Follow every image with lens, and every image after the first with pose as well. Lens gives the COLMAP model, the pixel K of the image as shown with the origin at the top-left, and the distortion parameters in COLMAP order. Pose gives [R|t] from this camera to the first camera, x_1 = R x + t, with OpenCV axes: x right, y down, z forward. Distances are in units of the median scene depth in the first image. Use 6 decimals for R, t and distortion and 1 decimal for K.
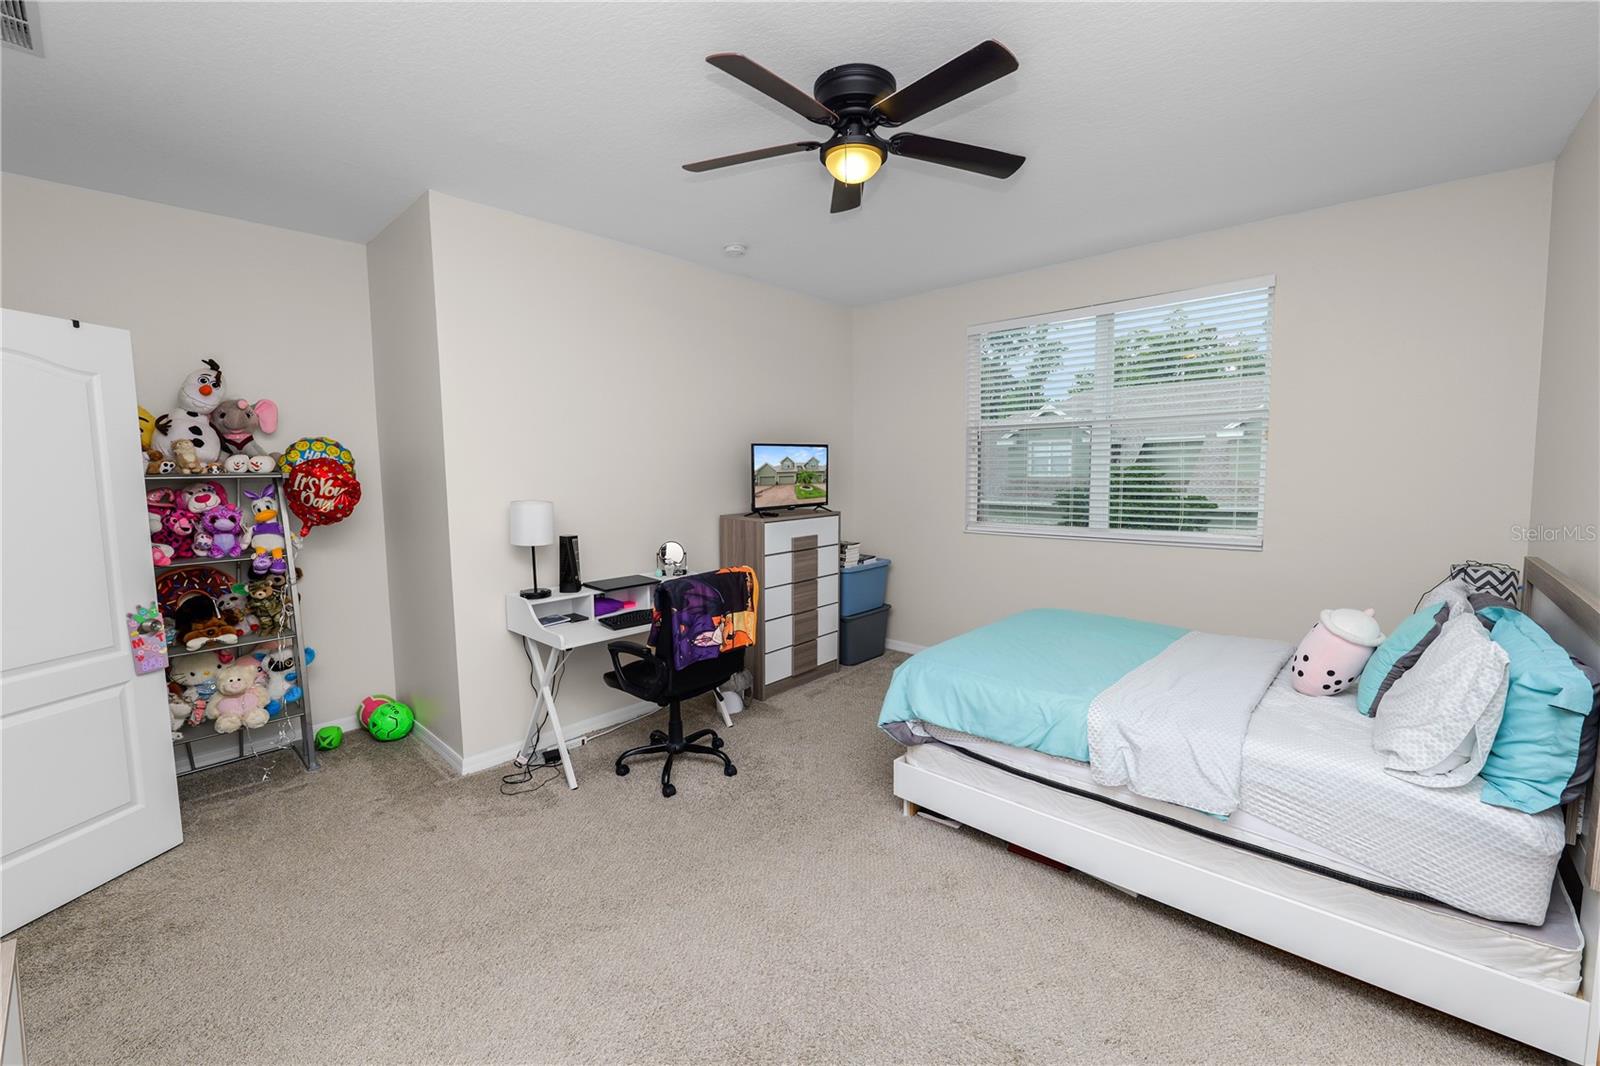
lens RADIAL K [[656.4, 0, 797.6], [0, 656.4, 529.9], [0, 0, 1]] dist [-0.009603, -0.000247]
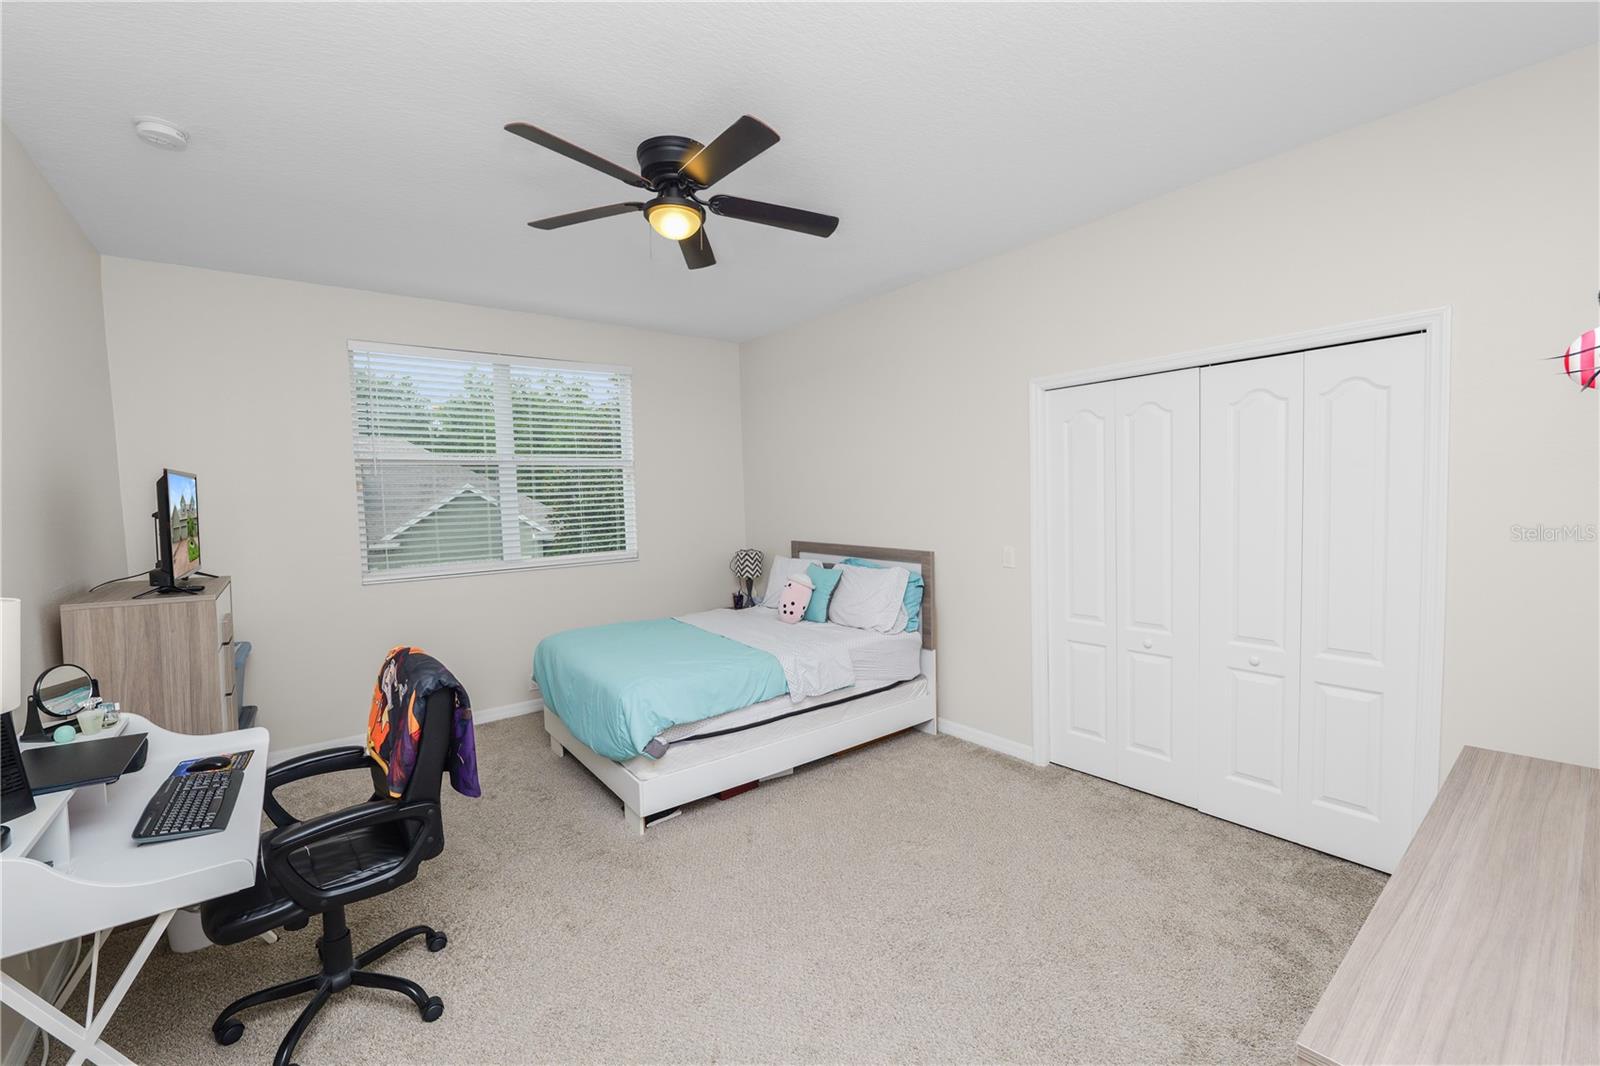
lens RADIAL K [[656.4, 0, 797.6], [0, 656.4, 529.9], [0, 0, 1]] dist [-0.009603, -0.000247]
pose [[0.132920, -0.049831, 0.989873, -0.999032], [0.107822, 0.993535, 0.035537, -0.071541], [-0.985245, 0.102007, 0.137433, 0.686068]]
